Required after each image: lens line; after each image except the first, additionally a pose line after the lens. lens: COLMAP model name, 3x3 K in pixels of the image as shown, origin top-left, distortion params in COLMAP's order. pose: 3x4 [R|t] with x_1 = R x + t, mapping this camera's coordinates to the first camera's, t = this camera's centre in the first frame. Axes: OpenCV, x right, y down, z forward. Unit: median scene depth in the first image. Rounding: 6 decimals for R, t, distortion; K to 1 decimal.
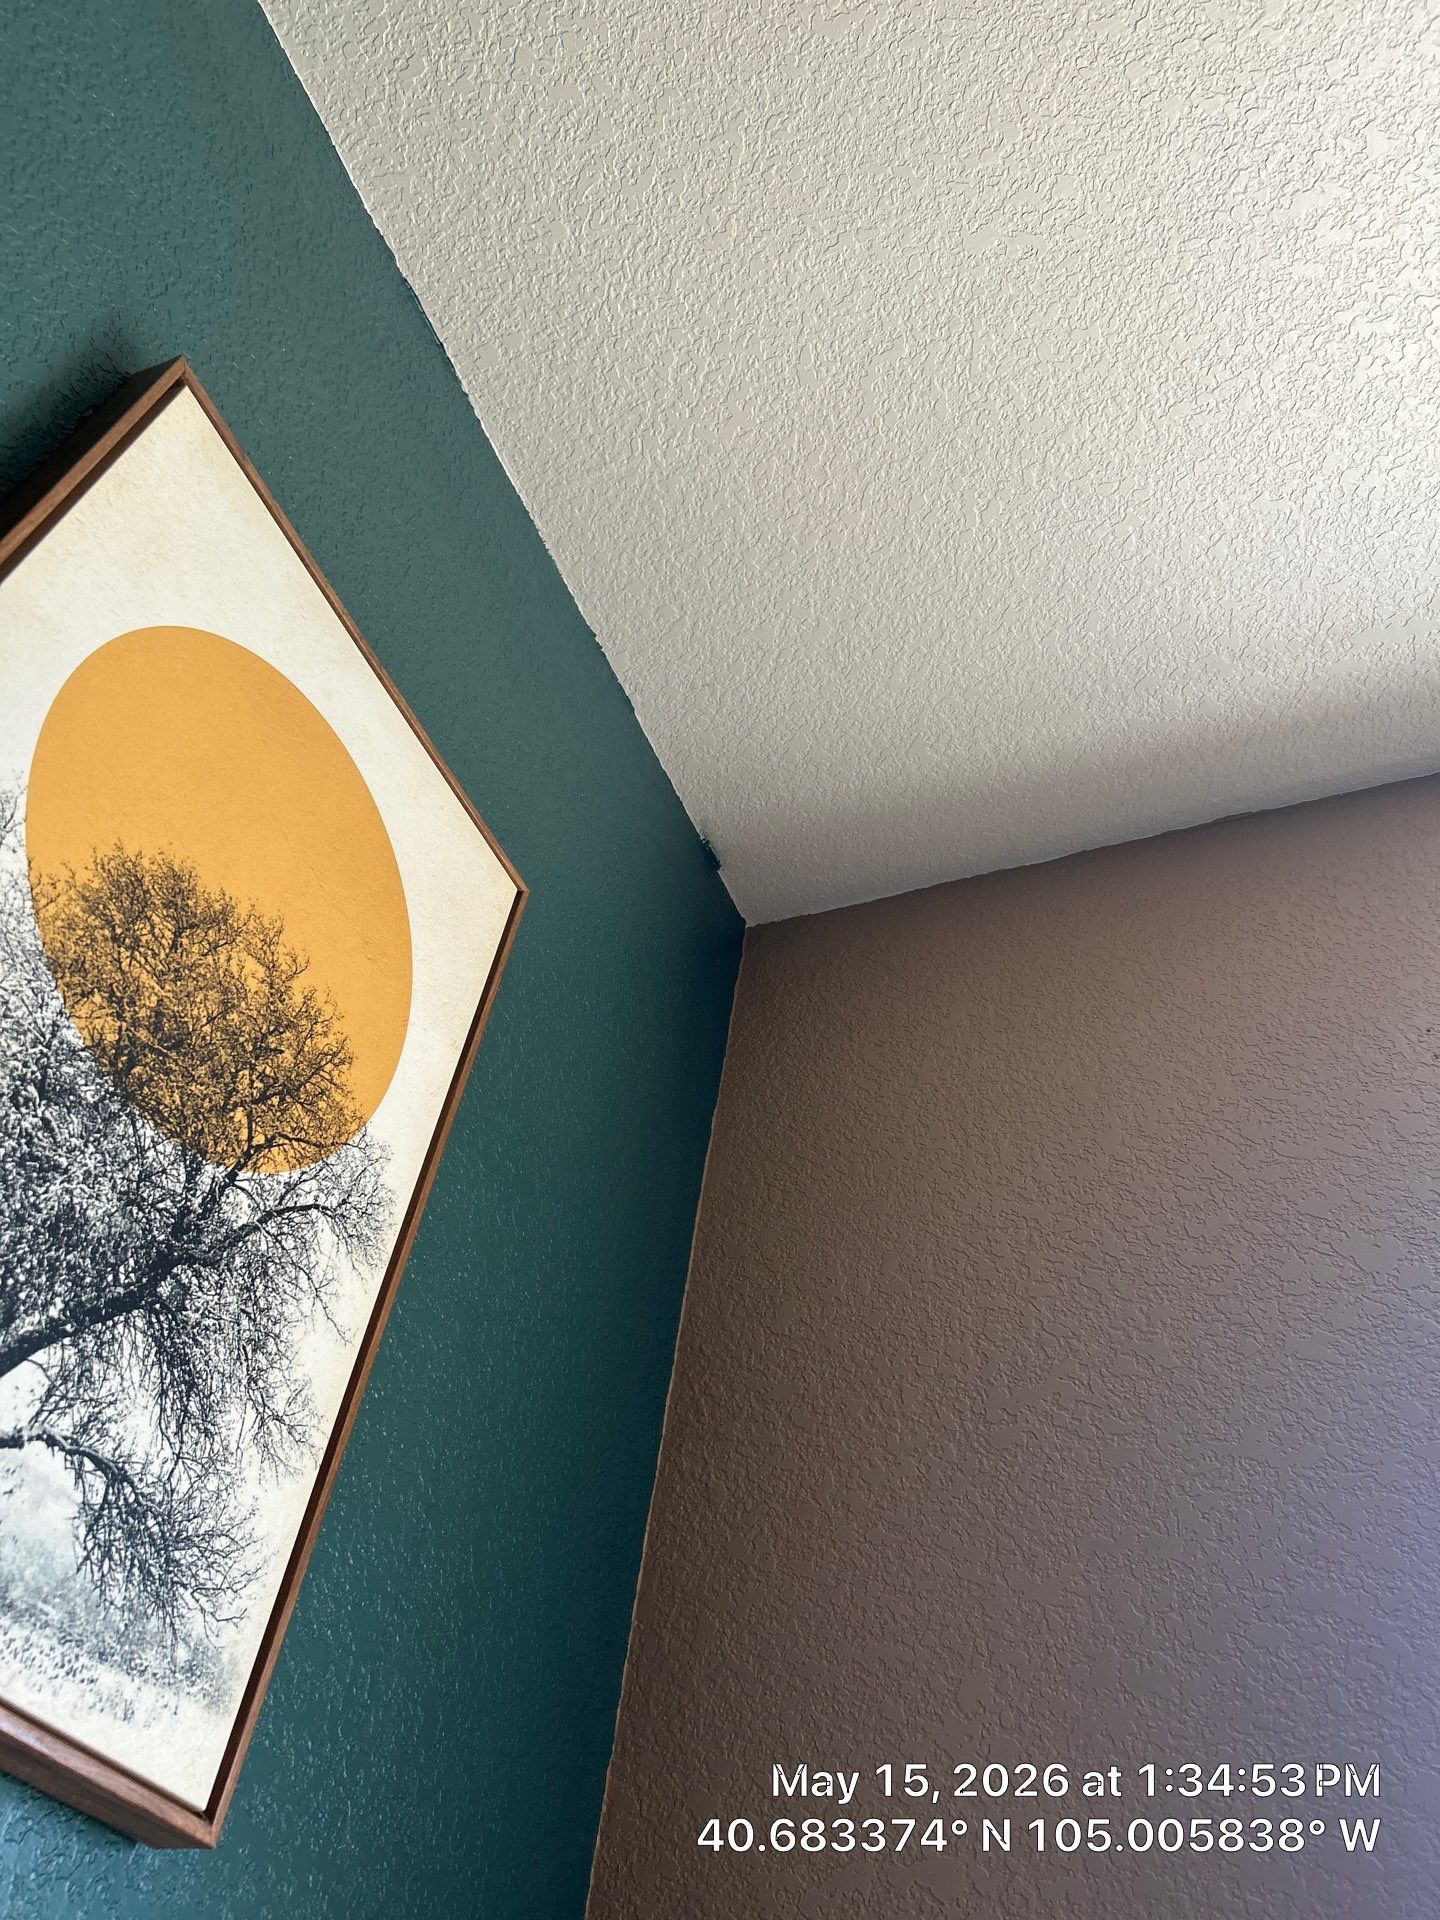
lens RADIAL K [[1443.8, 0, 731.4], [0, 1443.8, 943.8], [0, 0, 1]] dist [0.016200, -0.010538]
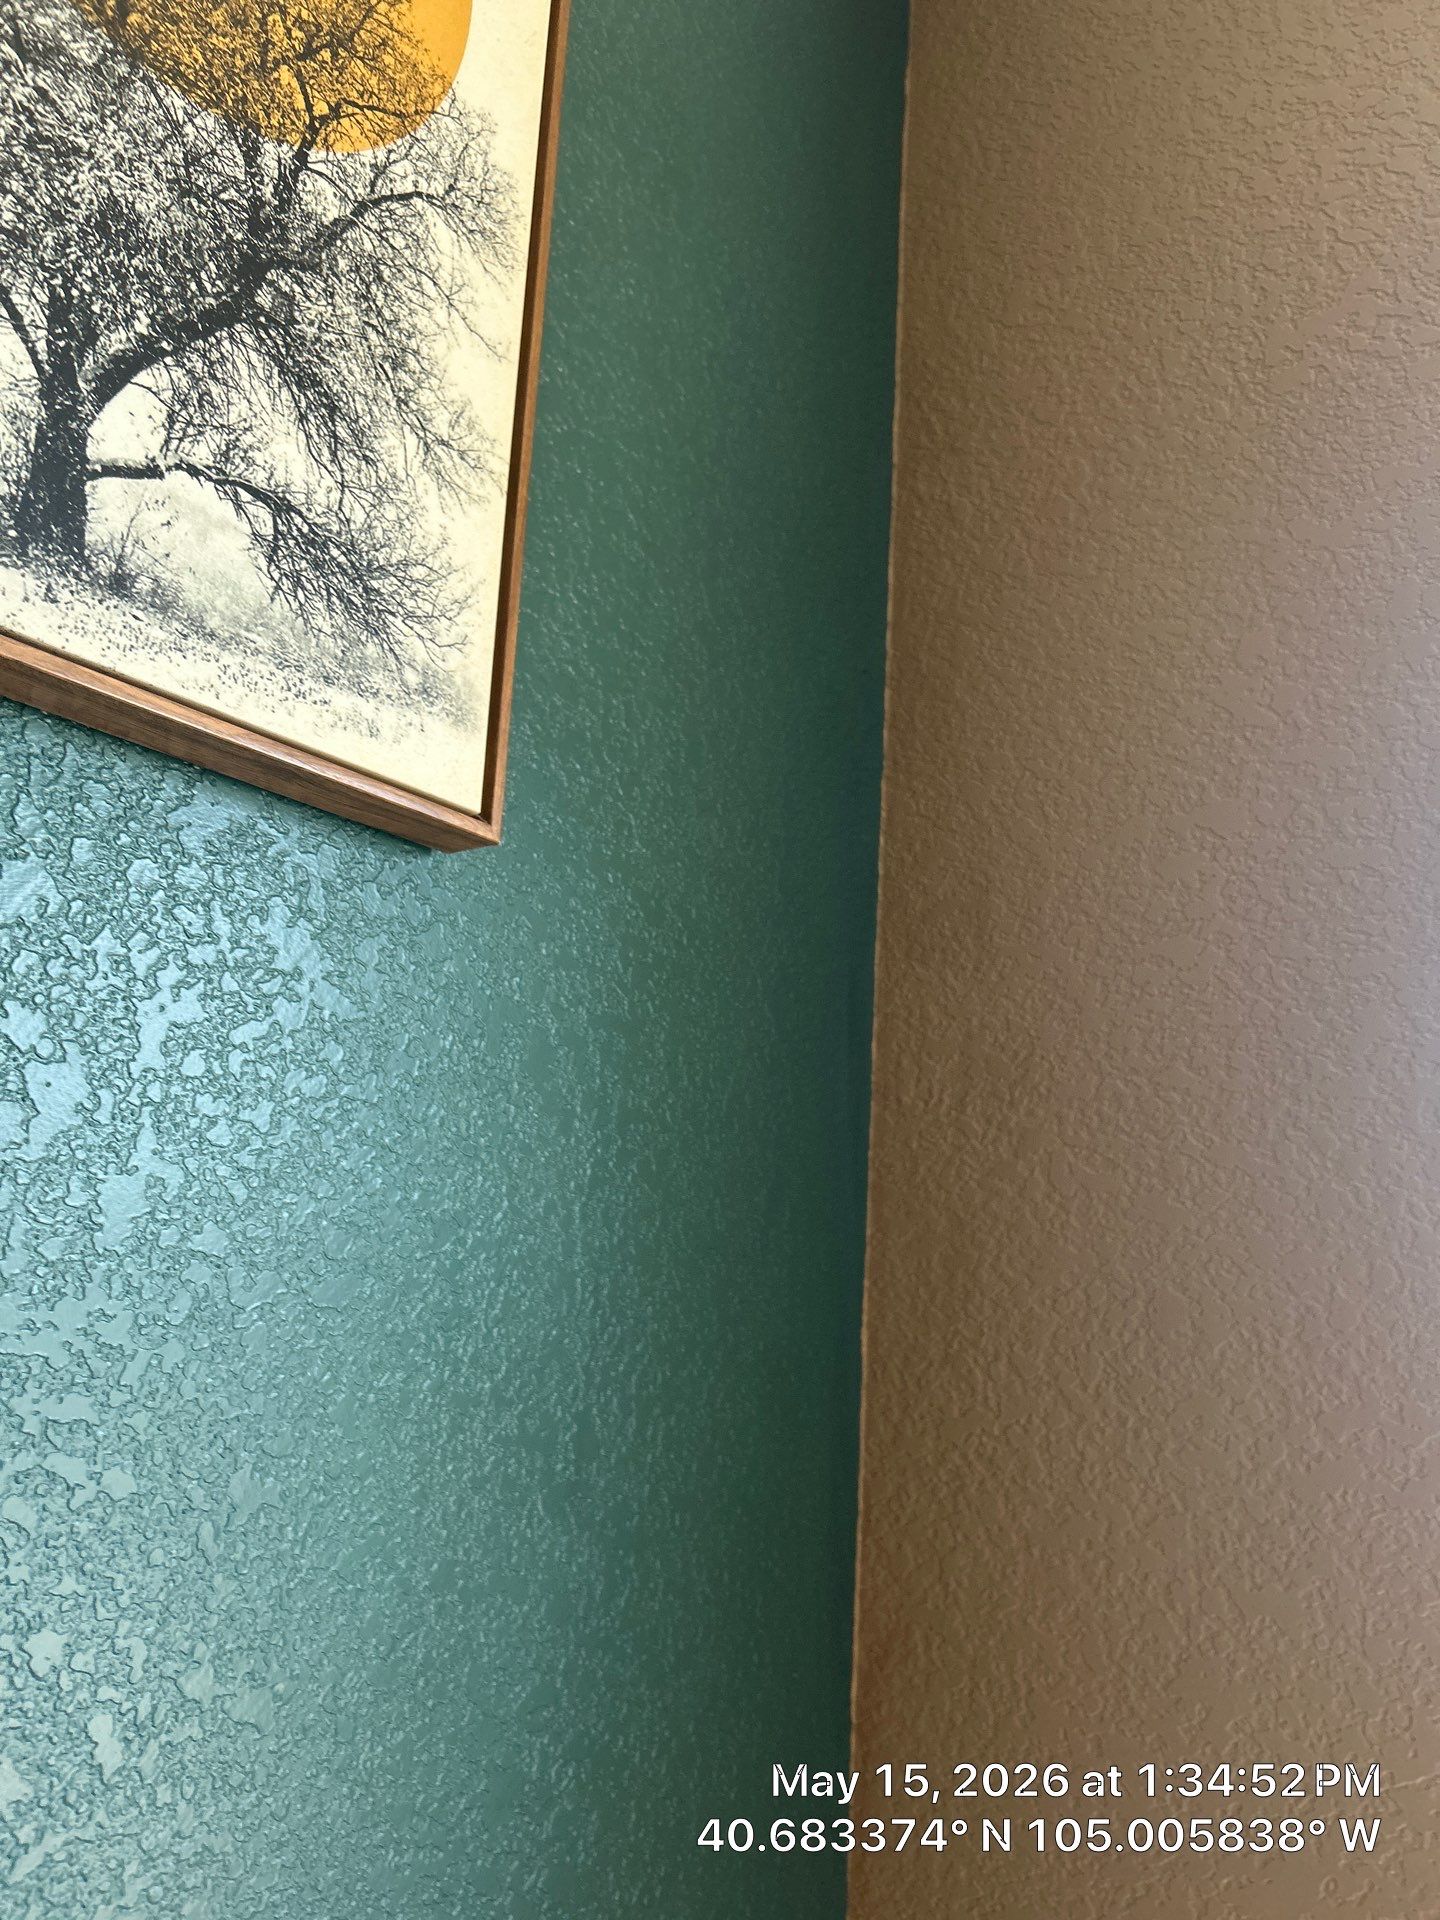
lens RADIAL K [[1448.2, 0, 734.0], [0, 1448.2, 973.9], [0, 0, 1]] dist [0.031713, -0.045314]
pose [[0.972195, -0.107242, -0.208175, 0.018481], [0.204732, 0.820787, 0.533286, 0.160445], [0.113677, -0.561078, 0.819920, 0.092250]]
